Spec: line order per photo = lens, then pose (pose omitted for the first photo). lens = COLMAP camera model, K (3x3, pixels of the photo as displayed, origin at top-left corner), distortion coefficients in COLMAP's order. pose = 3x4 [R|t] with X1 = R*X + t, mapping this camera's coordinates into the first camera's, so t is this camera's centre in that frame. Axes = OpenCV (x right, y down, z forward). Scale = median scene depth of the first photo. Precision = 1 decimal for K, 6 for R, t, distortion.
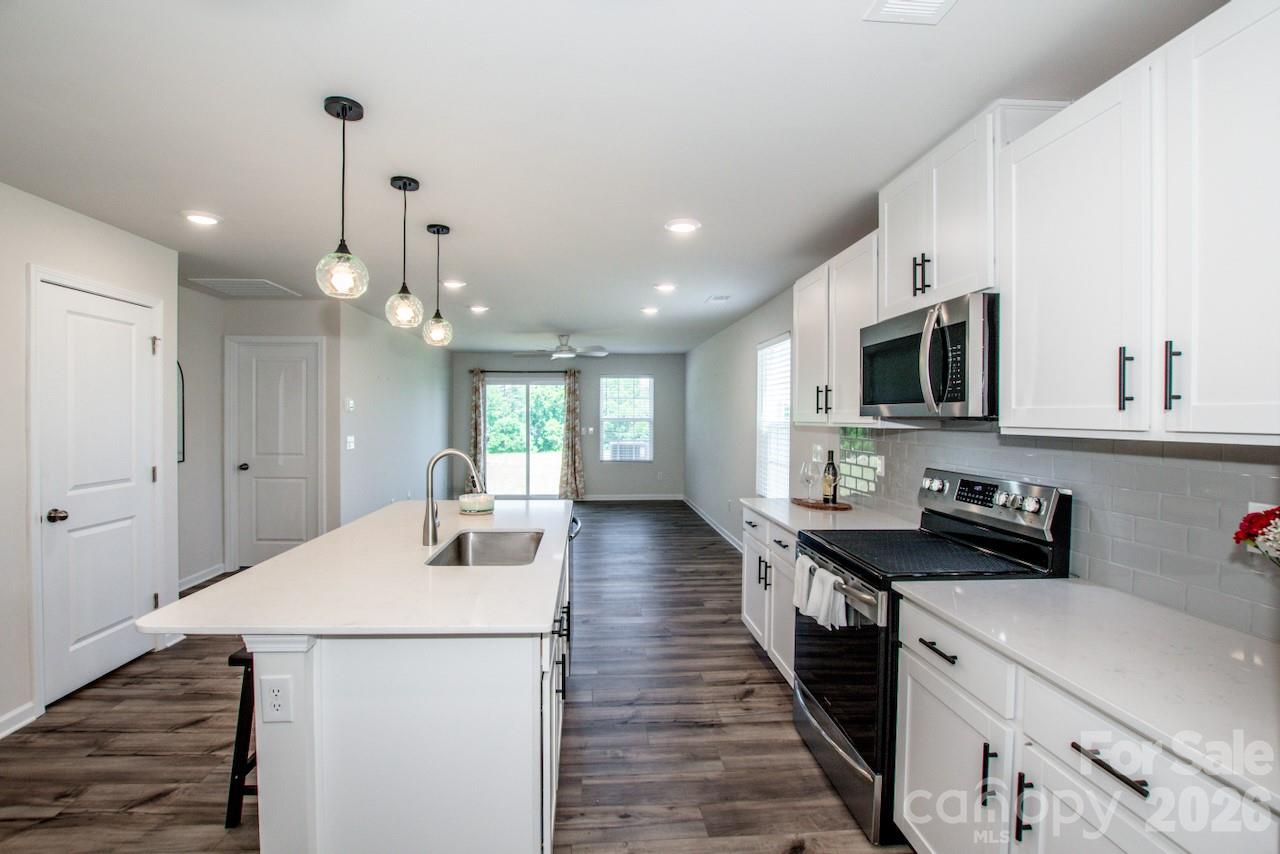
lens RADIAL K [[572.9, 0, 635.1], [0, 572.9, 422.9], [0, 0, 1]] dist [-0.037168, 0.005830]
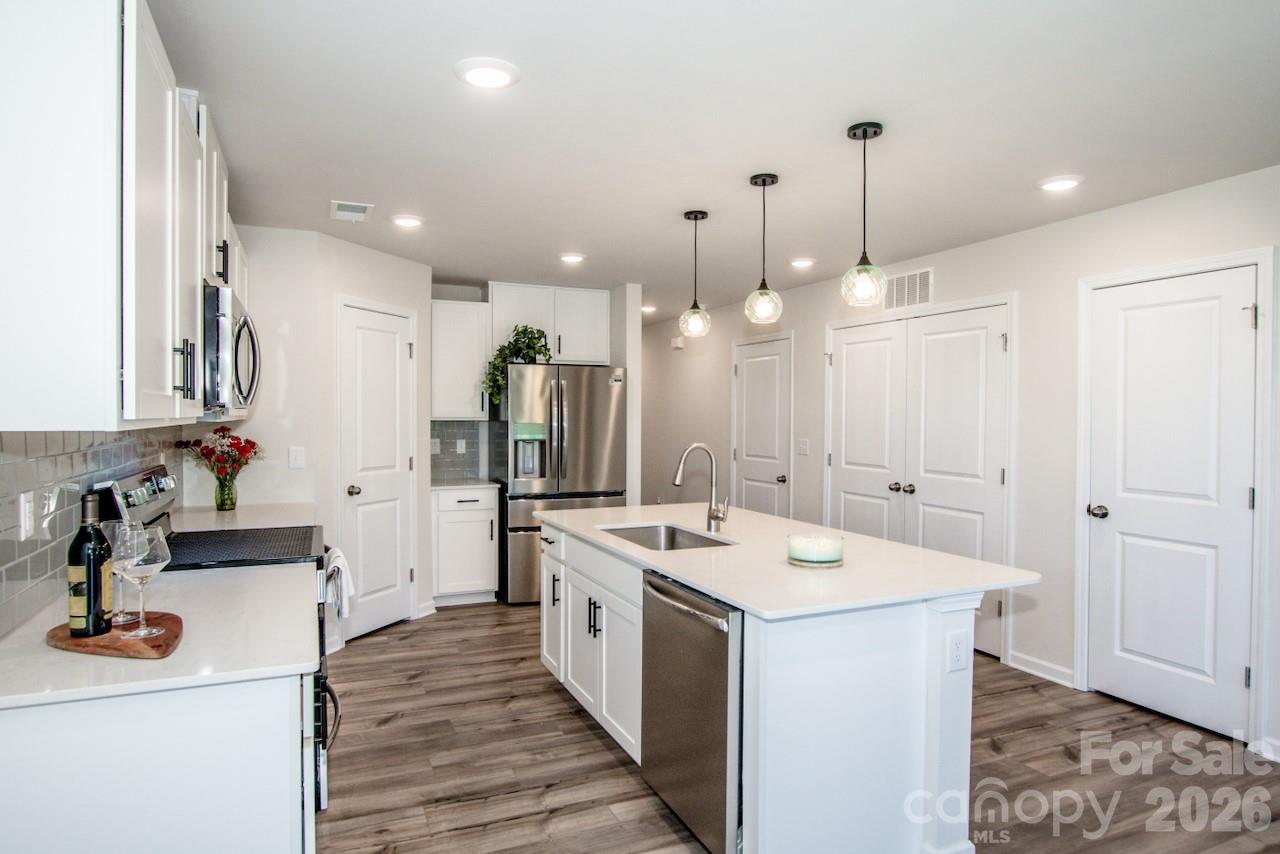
lens RADIAL K [[732.7, 0, 657.0], [0, 732.7, 430.5], [0, 0, 1]] dist [-0.017799, 0.001915]
pose [[-0.933672, -0.000155, -0.358130, 0.205559], [-0.012906, 0.999365, 0.033216, -0.017863], [0.357897, 0.035635, -0.933081, 1.956883]]
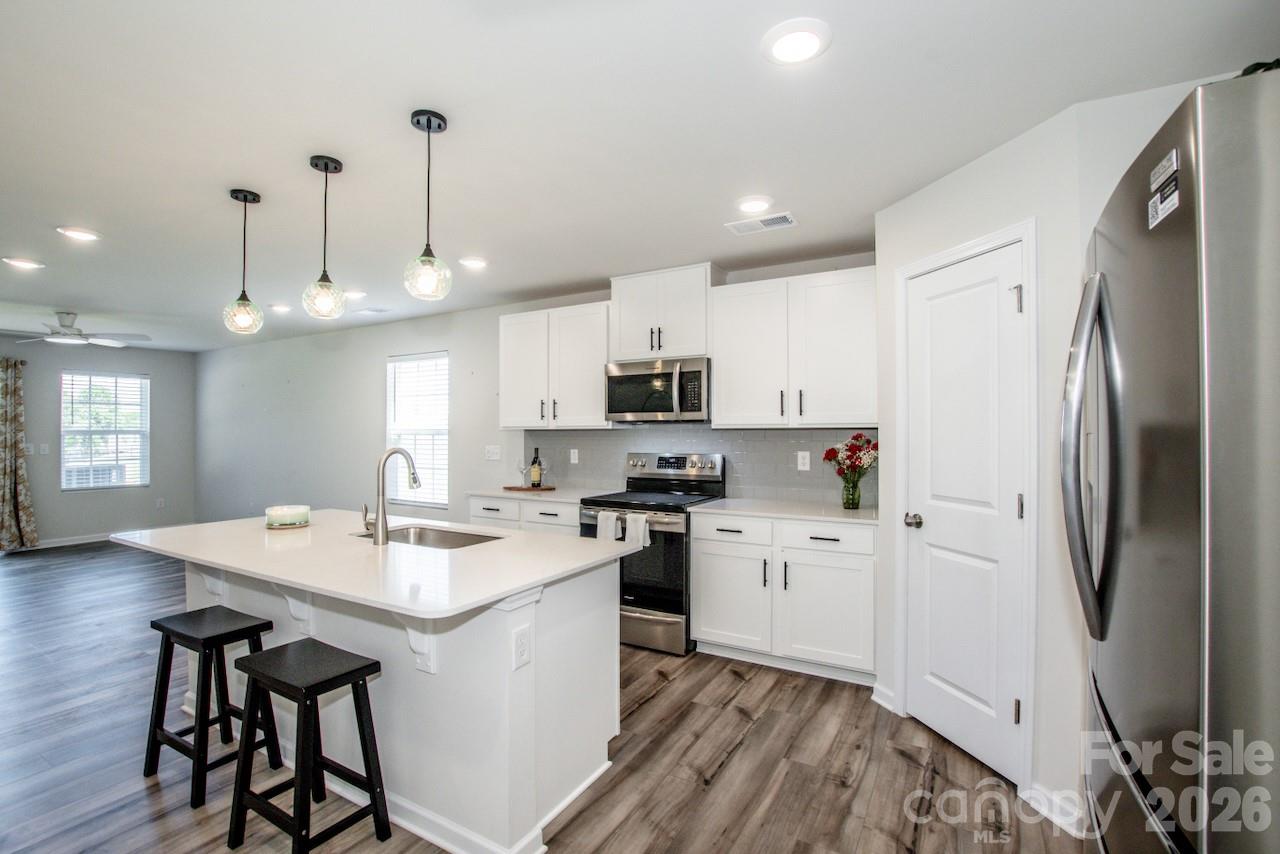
lens RADIAL K [[572.9, 0, 628.5], [0, 572.9, 430.4], [0, 0, 1]] dist [-0.037168, 0.005830]
pose [[0.573062, 0.008221, 0.819471, -0.794765], [0.010337, 0.999798, -0.017259, 0.039974], [-0.819447, 0.018361, 0.572861, 0.051226]]
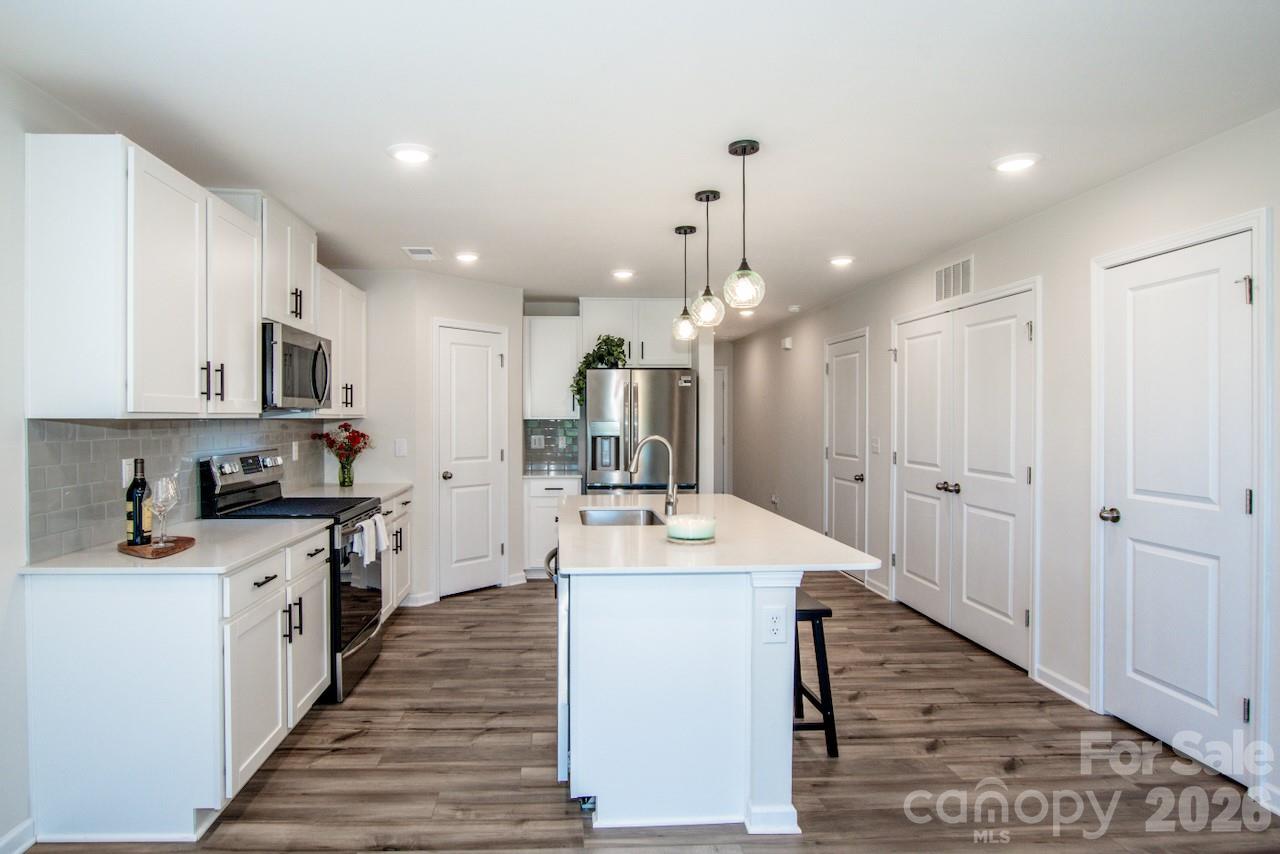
lens RADIAL K [[732.7, 0, 609.9], [0, 732.7, 424.1], [0, 0, 1]] dist [-0.017799, 0.001915]
pose [[-0.999957, -0.002286, 0.008966, -0.213008], [-0.002072, 0.999716, 0.023746, -0.011771], [-0.009018, 0.023726, -0.999678, 2.209379]]
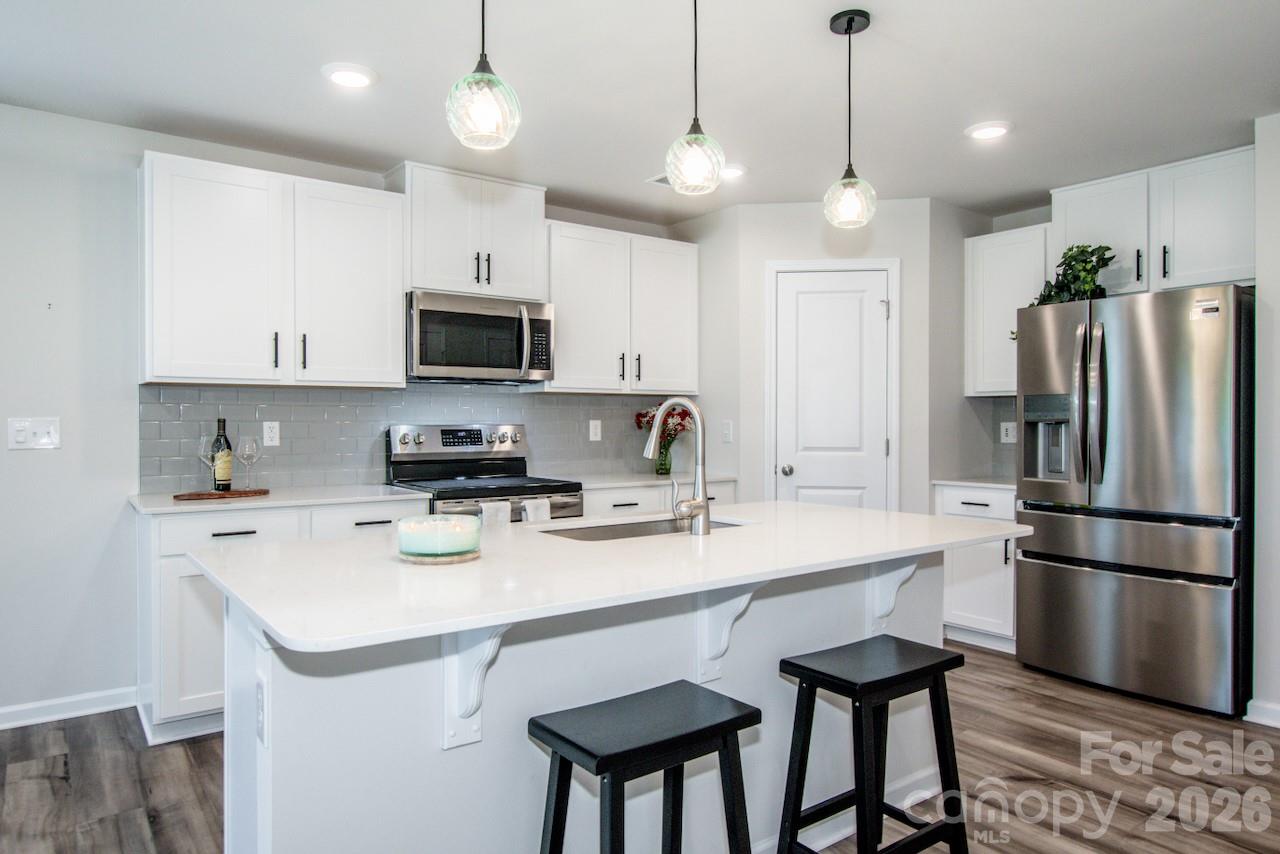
lens RADIAL K [[803.2, 0, 625.8], [0, 803.2, 432.5], [0, 0, 1]] dist [-0.015142, 0.003971]
pose [[-0.529319, -0.012846, 0.848325, -0.981219], [0.010621, 0.999707, 0.021766, 0.060788], [-0.848356, 0.020531, -0.529028, 1.364260]]
